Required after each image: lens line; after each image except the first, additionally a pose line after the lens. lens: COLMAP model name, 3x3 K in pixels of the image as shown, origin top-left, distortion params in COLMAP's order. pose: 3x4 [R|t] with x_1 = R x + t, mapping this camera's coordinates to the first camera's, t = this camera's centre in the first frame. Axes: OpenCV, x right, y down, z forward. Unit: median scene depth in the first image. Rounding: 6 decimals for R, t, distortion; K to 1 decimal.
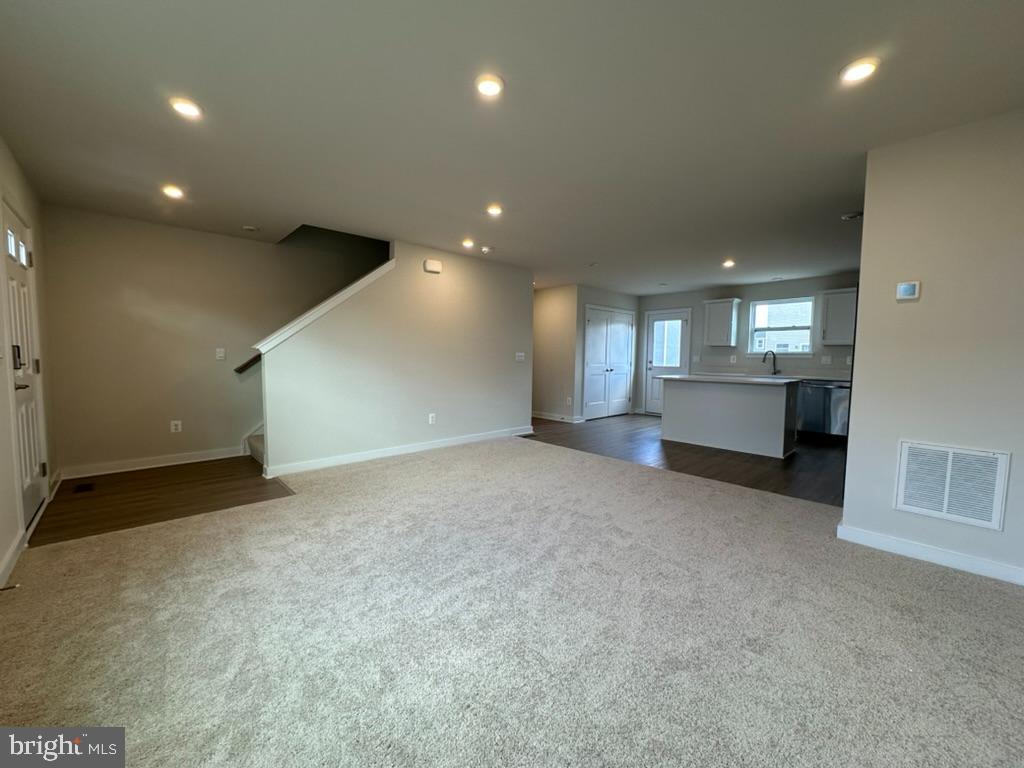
lens RADIAL K [[411.4, 0, 510.7], [0, 411.4, 386.7], [0, 0, 1]] dist [-0.001466, -0.000546]
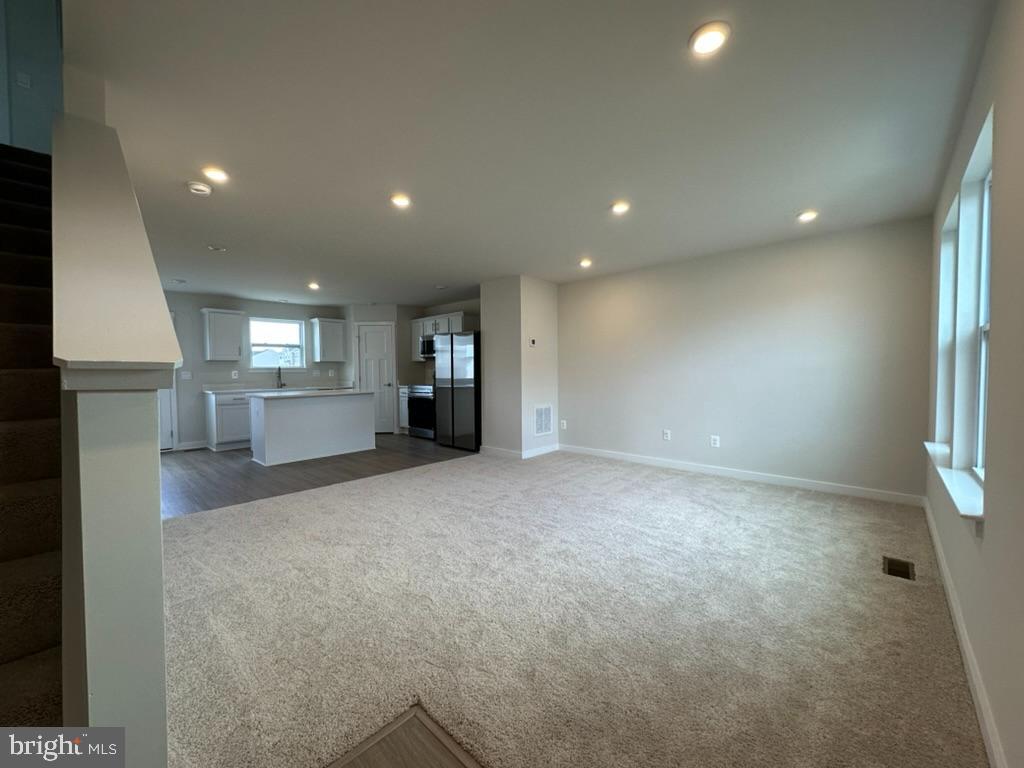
lens RADIAL K [[411.4, 0, 521.6], [0, 411.4, 383.8], [0, 0, 1]] dist [-0.001466, -0.000546]
pose [[-0.093443, -0.042937, 0.994698, -0.503795], [0.078996, 0.995600, 0.050397, -0.044948], [-0.992486, 0.083286, -0.089640, 0.474168]]
